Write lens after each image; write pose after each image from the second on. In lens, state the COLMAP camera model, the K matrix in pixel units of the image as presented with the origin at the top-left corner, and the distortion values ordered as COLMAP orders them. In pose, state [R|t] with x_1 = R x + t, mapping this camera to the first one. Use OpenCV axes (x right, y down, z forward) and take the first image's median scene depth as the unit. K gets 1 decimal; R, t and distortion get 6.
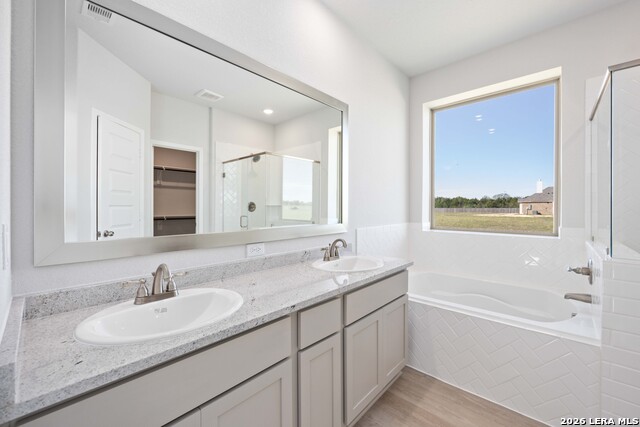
lens RADIAL K [[256.7, 0, 322.4], [0, 256.7, 209.5], [0, 0, 1]] dist [-0.001216, -0.001028]
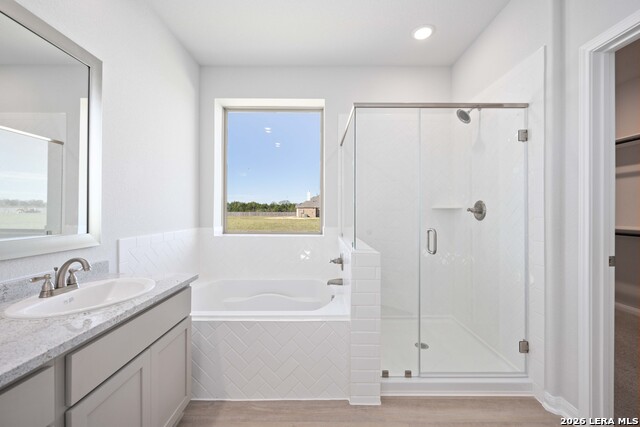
lens RADIAL K [[256.7, 0, 317.2], [0, 256.7, 213.6], [0, 0, 1]] dist [-0.001216, -0.001028]
pose [[0.741750, -0.000433, 0.670676, 0.077390], [-0.000284, 0.999999, 0.000960, 0.002504], [-0.670676, -0.000902, 0.741750, 0.113740]]
